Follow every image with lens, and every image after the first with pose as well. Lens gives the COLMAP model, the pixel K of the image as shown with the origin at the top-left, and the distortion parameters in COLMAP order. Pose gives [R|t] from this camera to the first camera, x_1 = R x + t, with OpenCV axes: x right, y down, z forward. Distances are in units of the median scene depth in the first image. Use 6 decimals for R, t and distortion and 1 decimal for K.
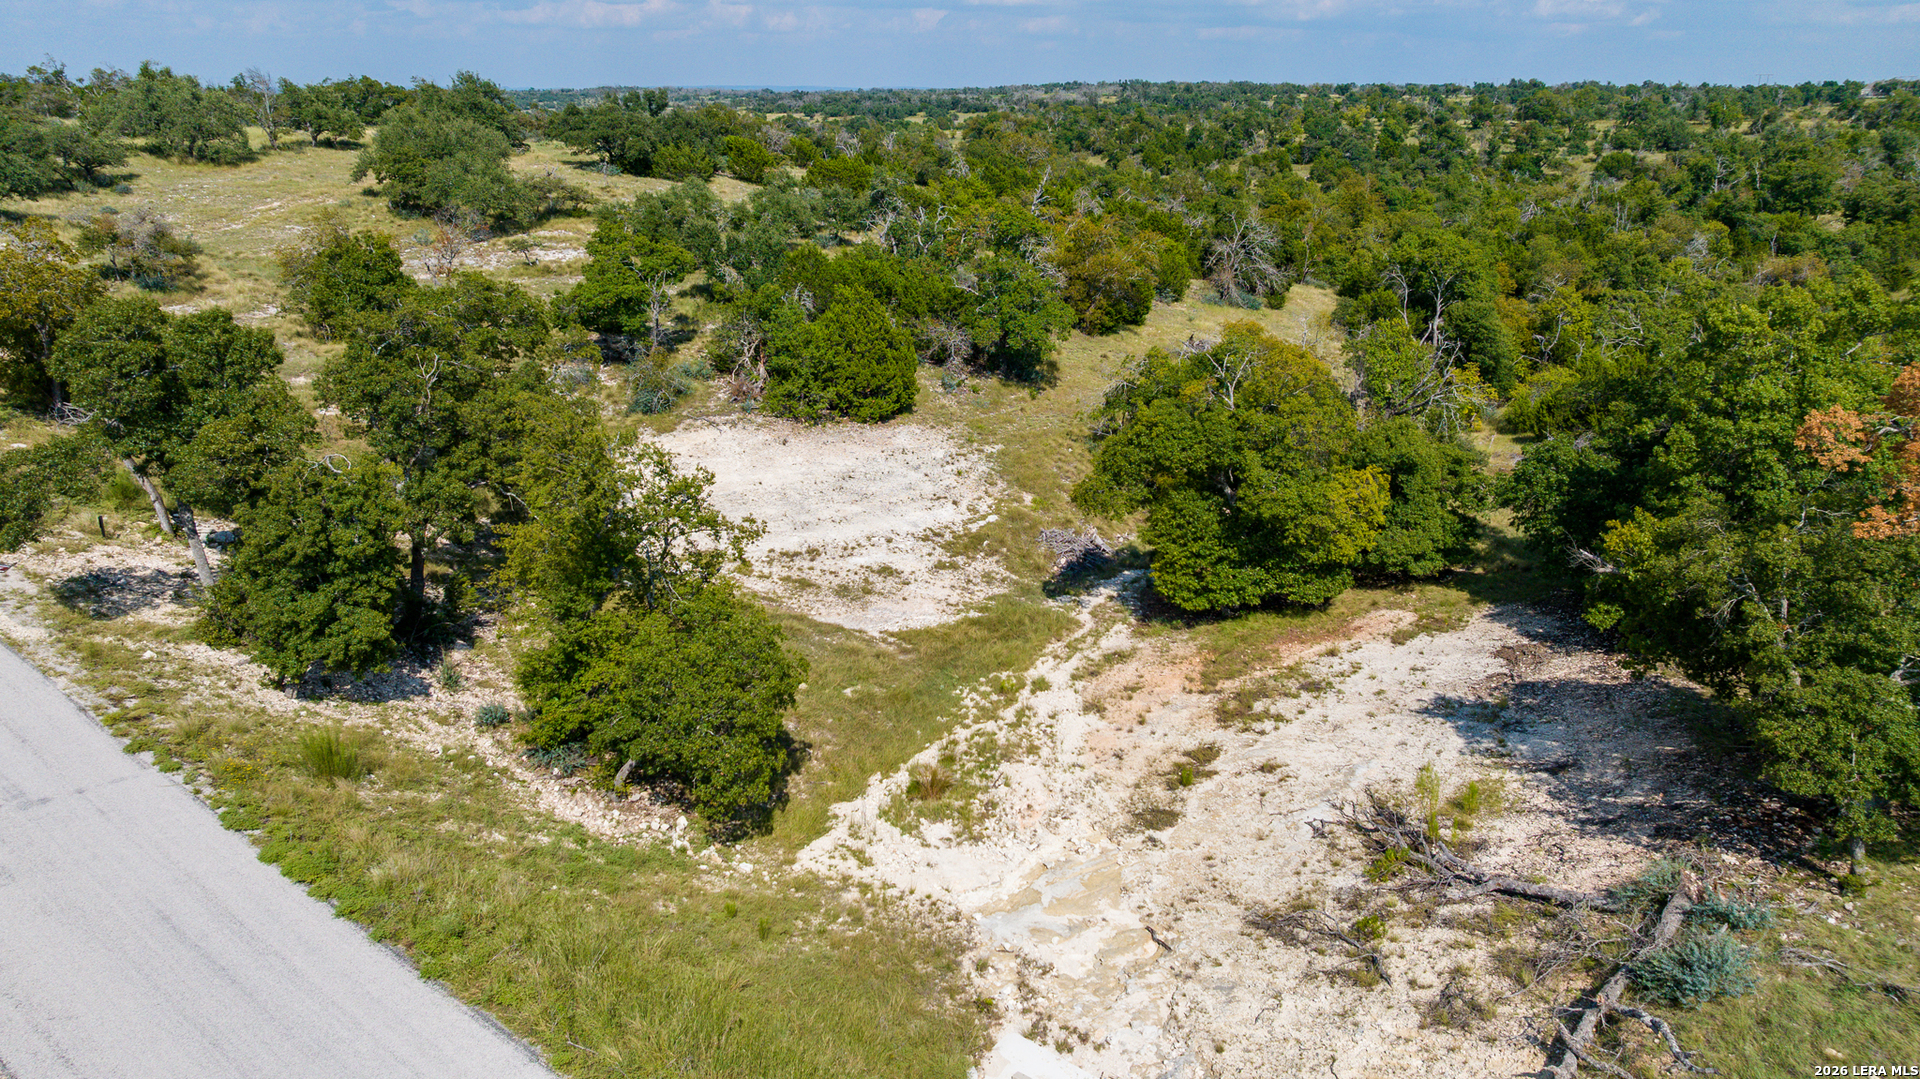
lens RADIAL K [[1378.1, 0, 958.9], [0, 1378.1, 544.4], [0, 0, 1]] dist [-0.027181, 0.003595]
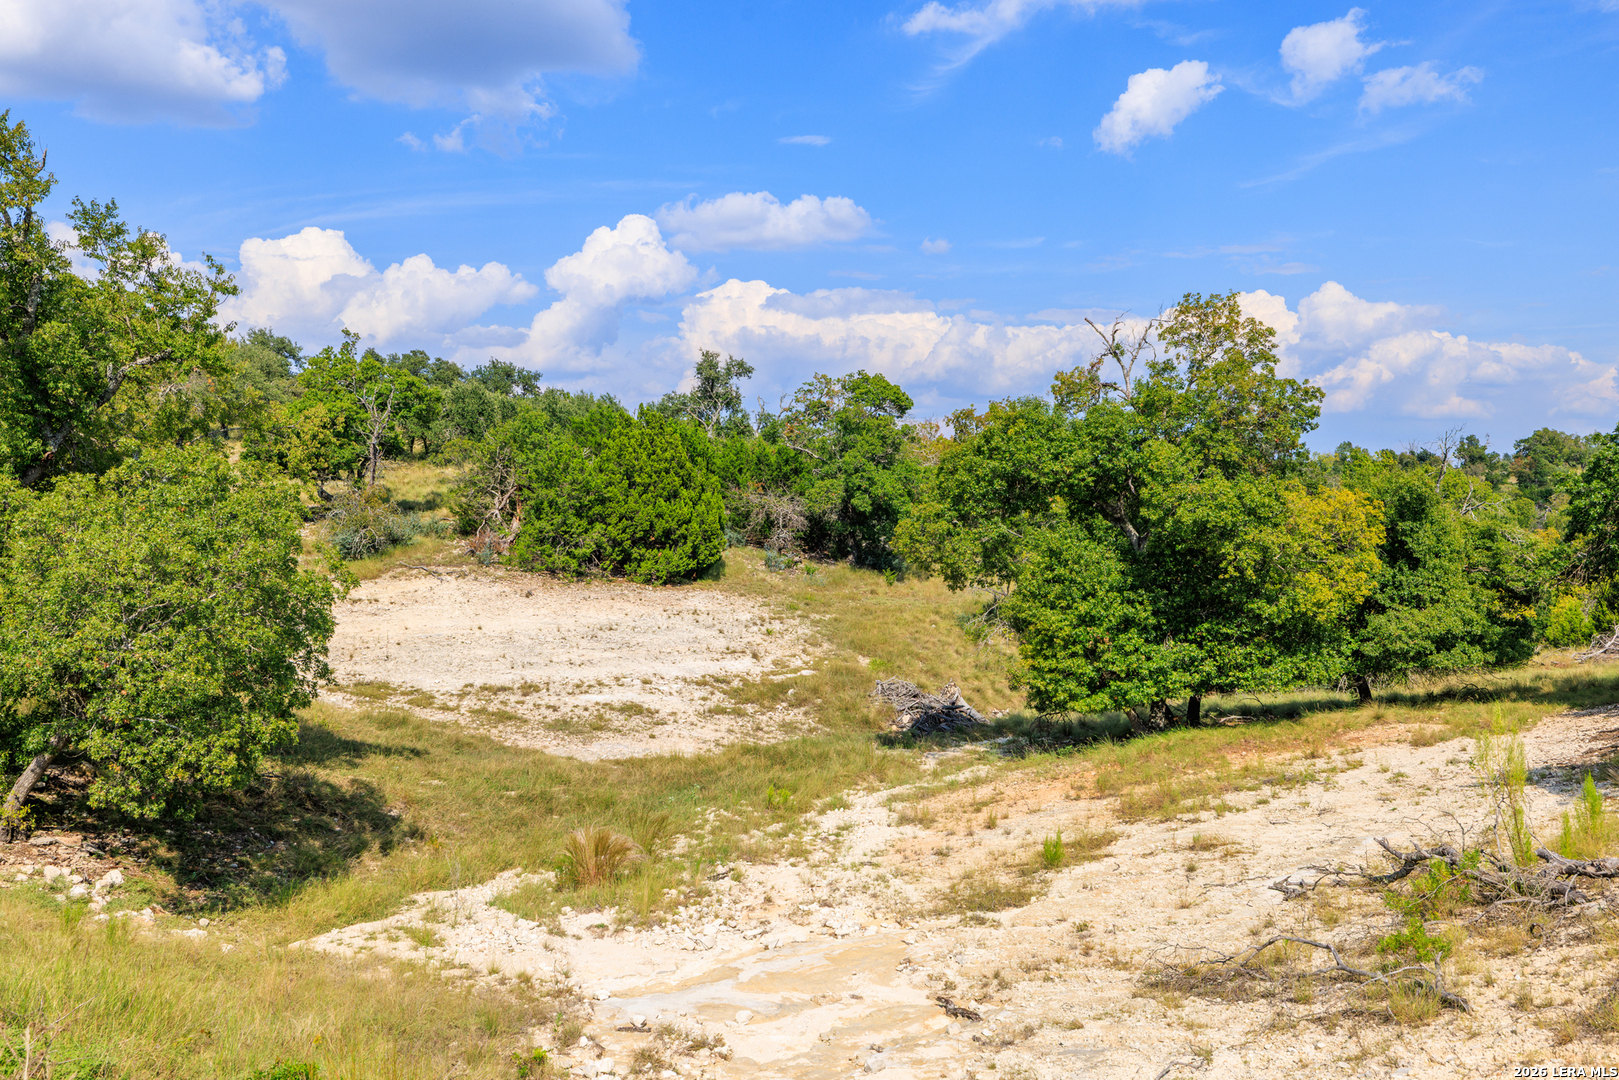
lens RADIAL K [[1580.7, 0, 813.4], [0, 1580.7, 537.9], [0, 0, 1]] dist [-0.006040, 0.000000]
pose [[0.998821, -0.004715, -0.048324, 0.073250], [-0.010564, 0.950328, -0.311072, 0.181032], [0.047390, 0.311216, 0.949157, 0.256717]]
